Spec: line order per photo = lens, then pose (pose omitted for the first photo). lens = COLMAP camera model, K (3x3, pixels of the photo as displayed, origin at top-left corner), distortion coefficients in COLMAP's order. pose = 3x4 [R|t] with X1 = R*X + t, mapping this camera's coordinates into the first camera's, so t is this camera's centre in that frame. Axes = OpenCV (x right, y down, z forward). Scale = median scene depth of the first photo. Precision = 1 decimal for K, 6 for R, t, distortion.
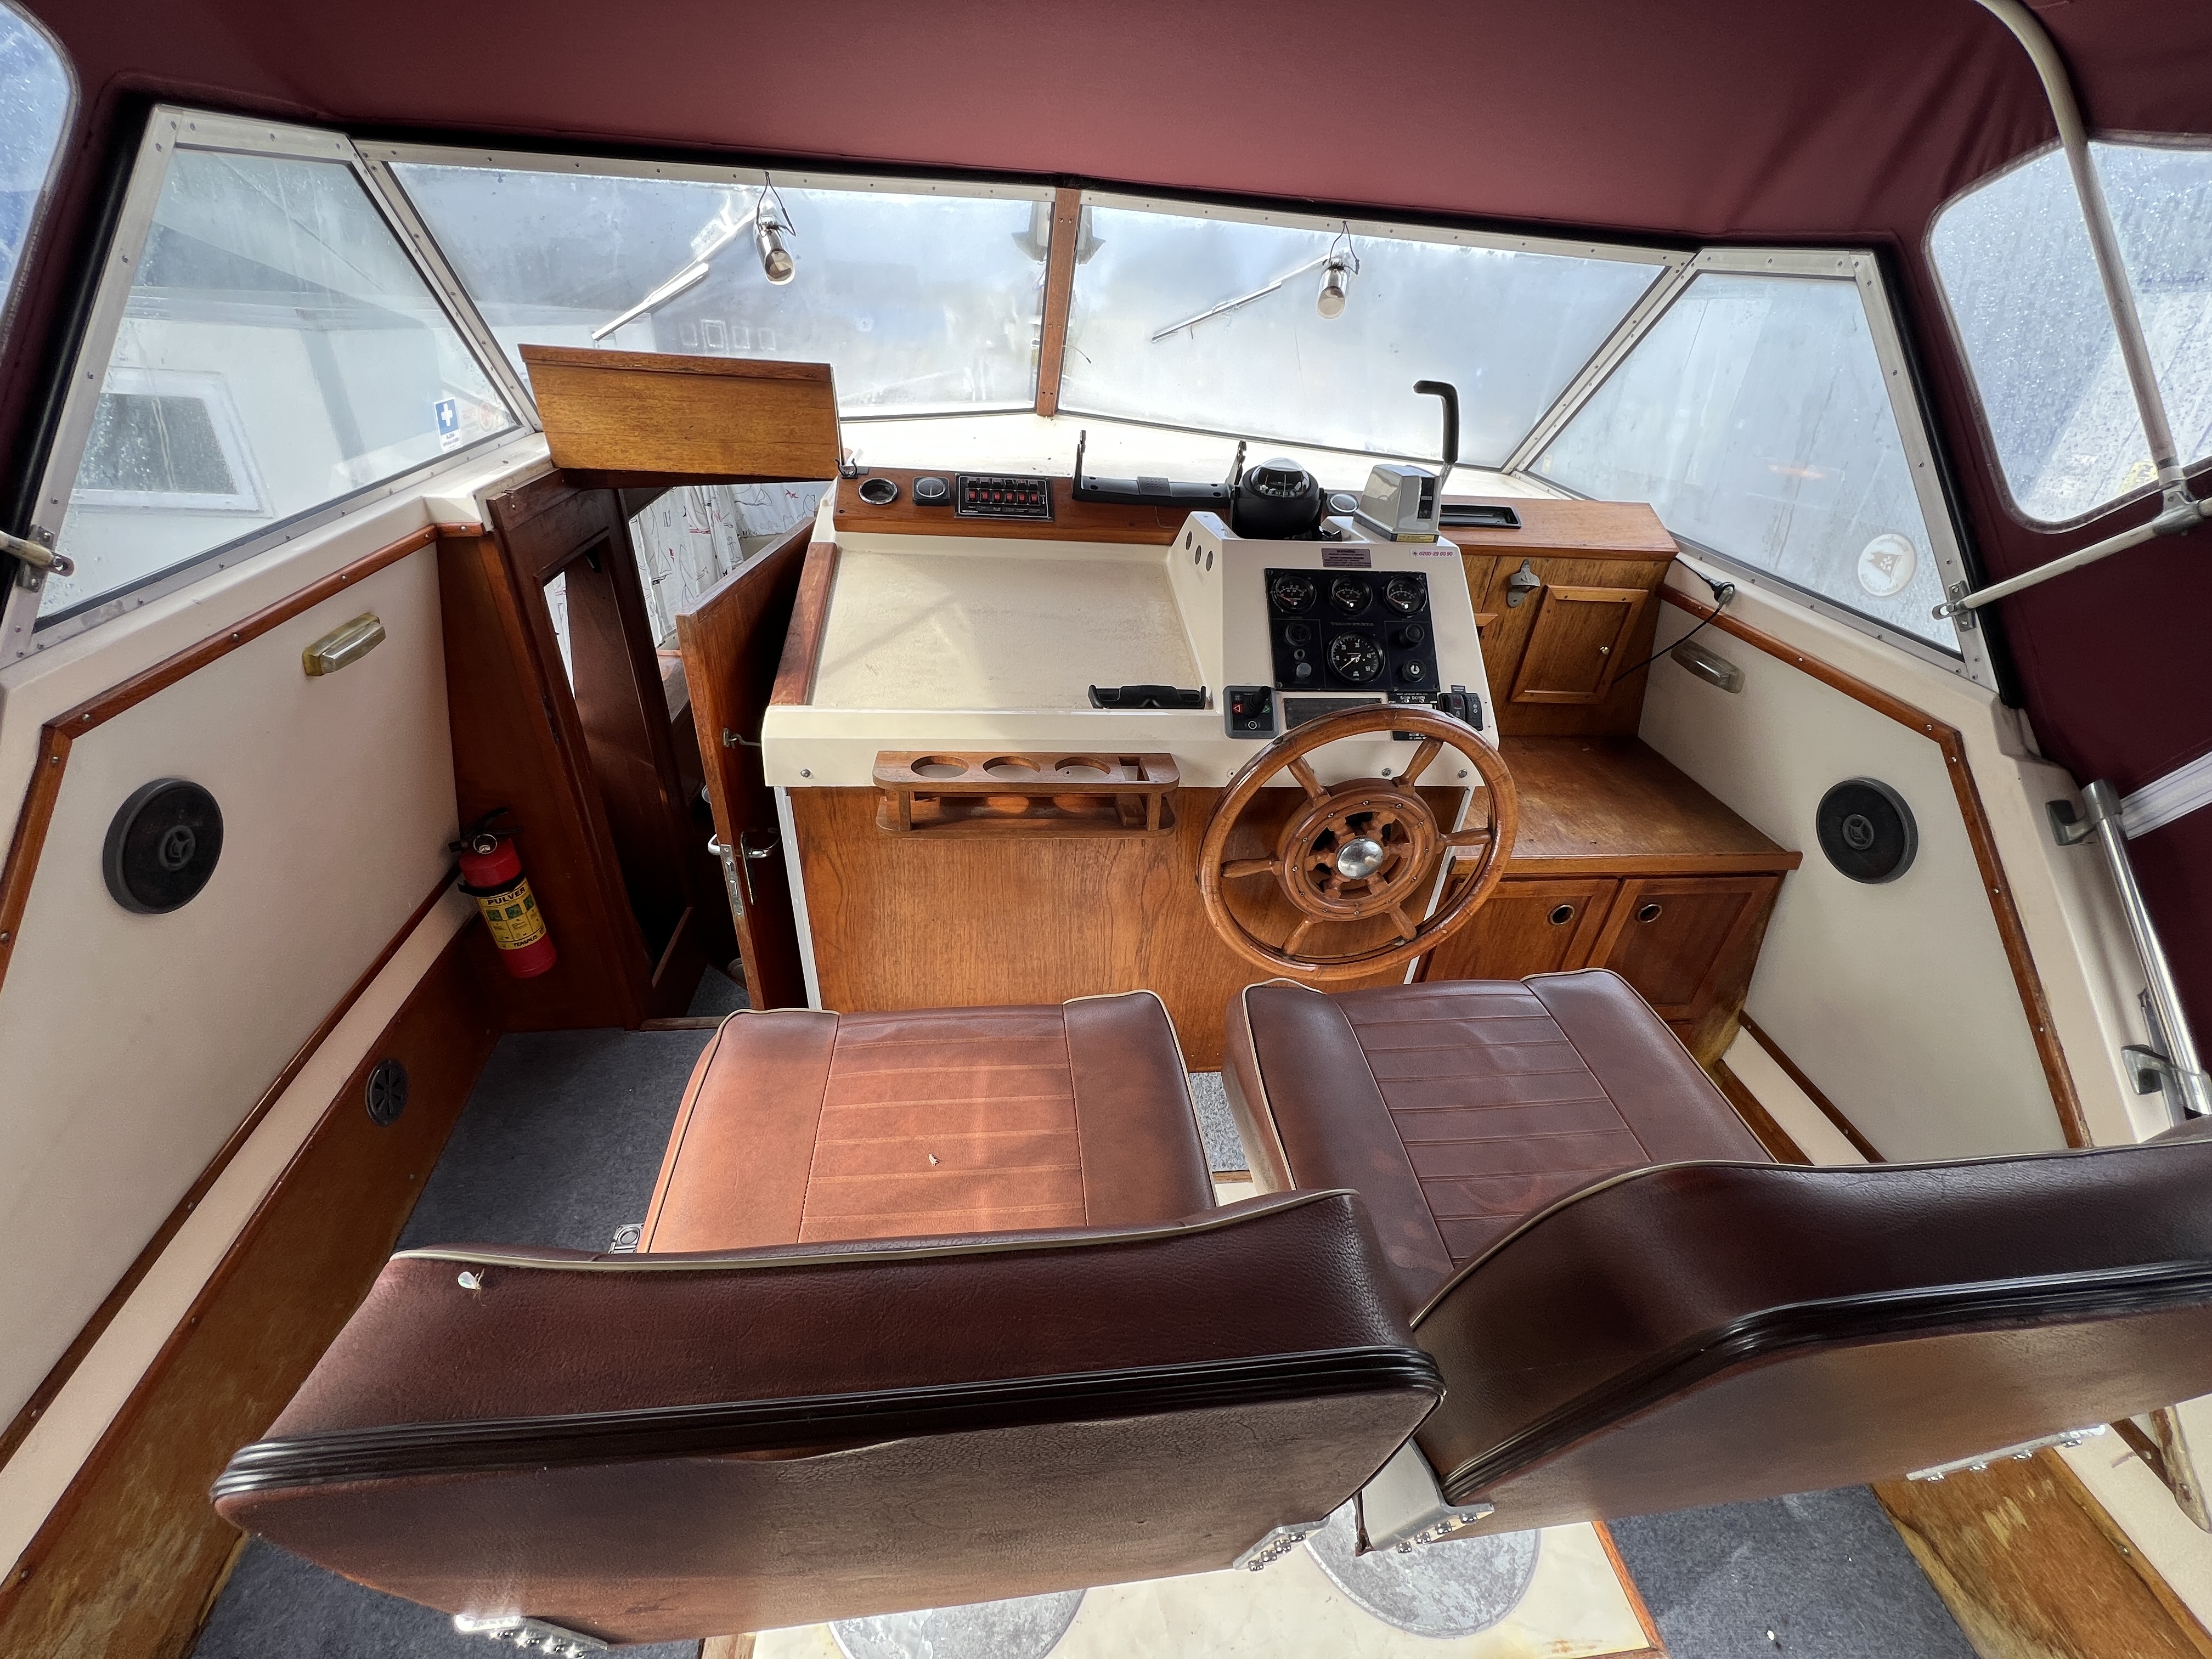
lens RADIAL K [[889.3, 0, 1105.3], [0, 889.3, 826.8], [0, 0, 1]] dist [-0.001133, -0.000789]
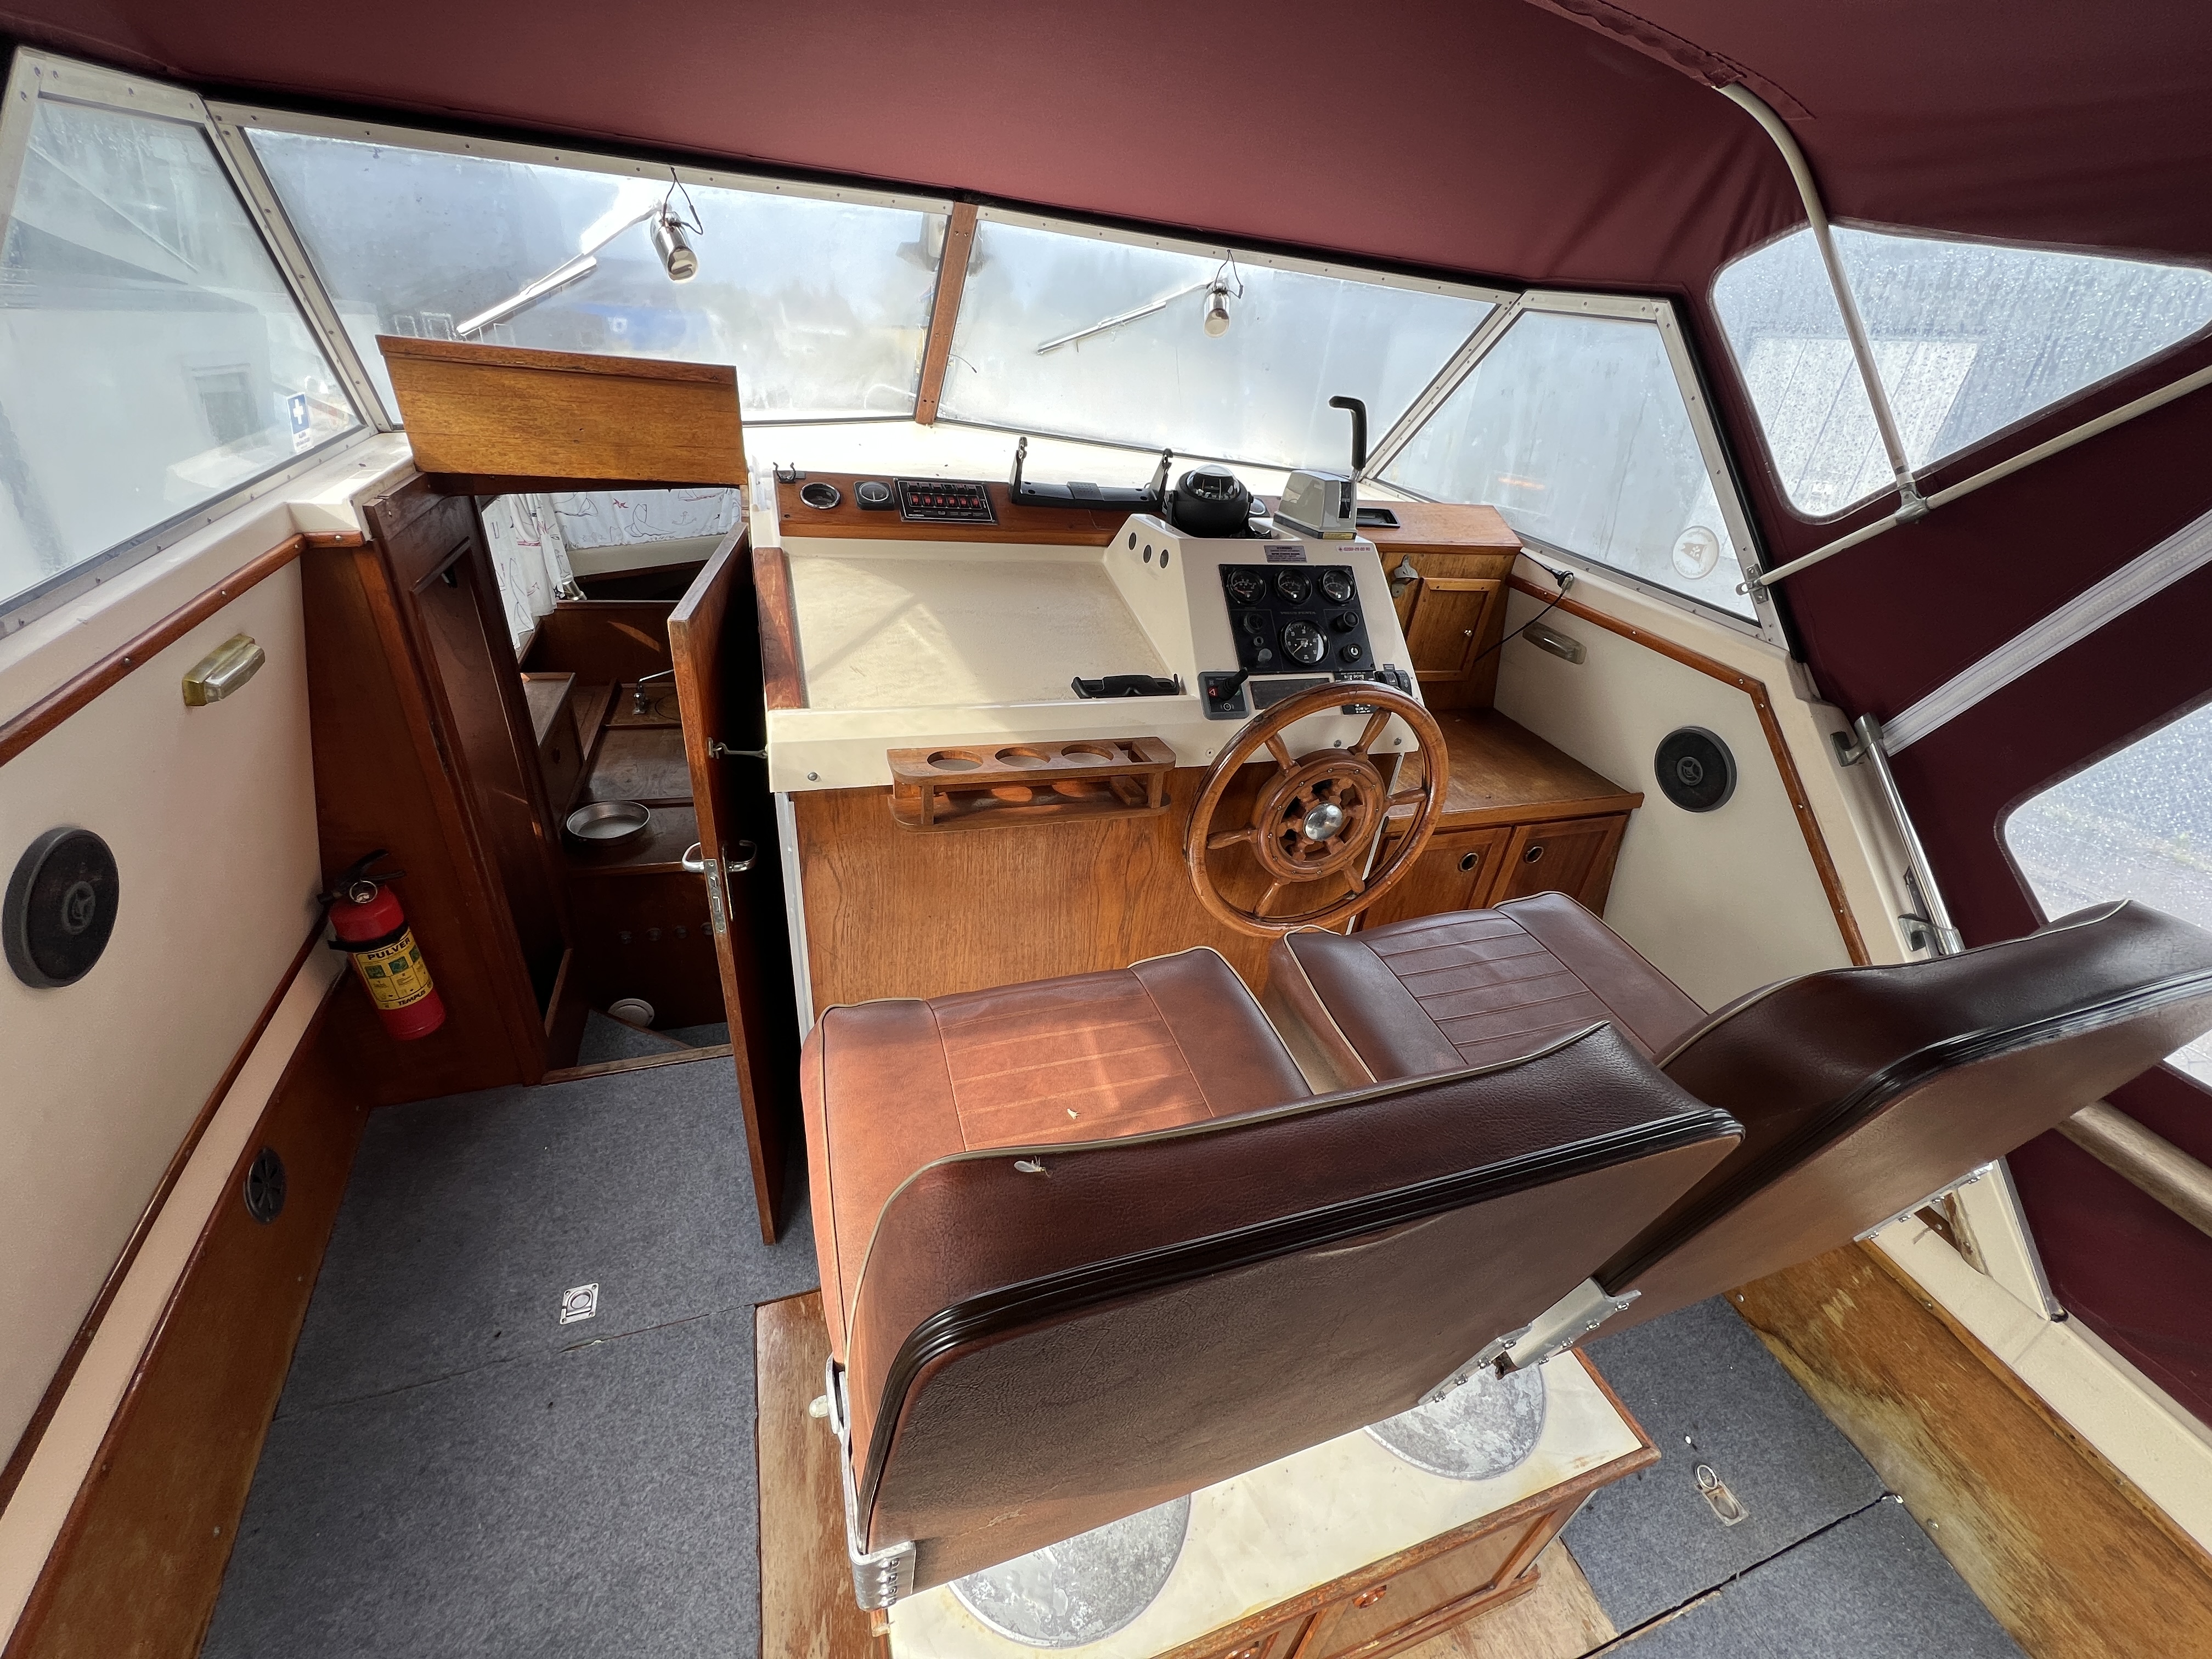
lens RADIAL K [[889.3, 0, 1106.5], [0, 889.3, 826.4], [0, 0, 1]] dist [-0.001133, -0.000789]
pose [[0.975541, -0.077847, 0.205572, -0.197655], [0.080209, 0.996773, -0.003167, 0.021851], [-0.204662, 0.019578, 0.978637, -0.033269]]
